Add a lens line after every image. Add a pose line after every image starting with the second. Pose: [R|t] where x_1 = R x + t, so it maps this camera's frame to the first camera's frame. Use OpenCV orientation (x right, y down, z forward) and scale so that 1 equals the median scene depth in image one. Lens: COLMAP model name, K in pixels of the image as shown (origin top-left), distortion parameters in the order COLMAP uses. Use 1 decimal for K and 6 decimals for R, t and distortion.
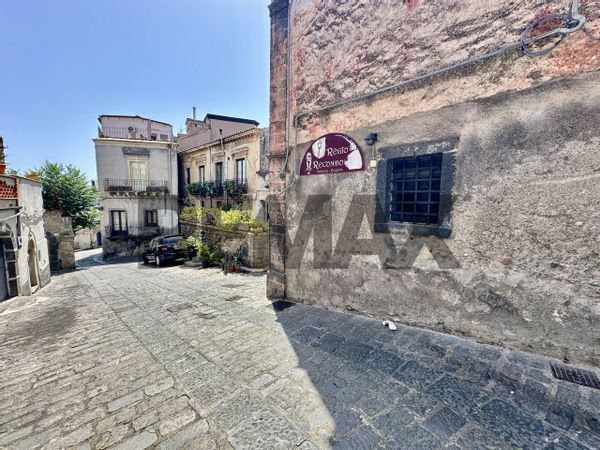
lens RADIAL K [[241.1, 0, 300.2], [0, 241.1, 226.4], [0, 0, 1]] dist [0.001288, 0.000160]
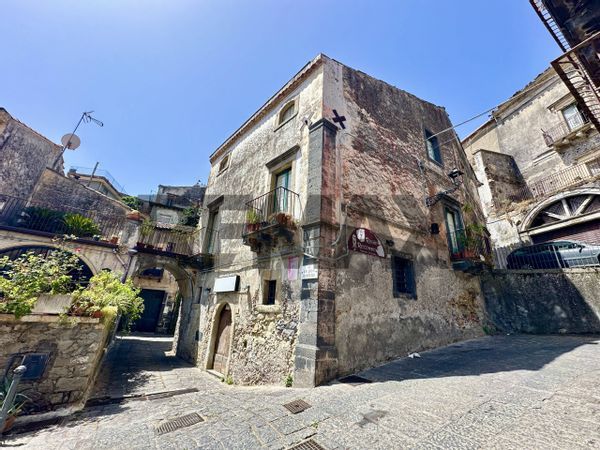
lens RADIAL K [[241.1, 0, 300.1], [0, 241.1, 224.7], [0, 0, 1]] dist [0.001288, 0.000160]
pose [[0.261337, 0.336529, 0.904683, -1.312526], [0.048483, 0.931495, -0.360508, 0.108858], [-0.964029, 0.138076, 0.227118, 1.026533]]
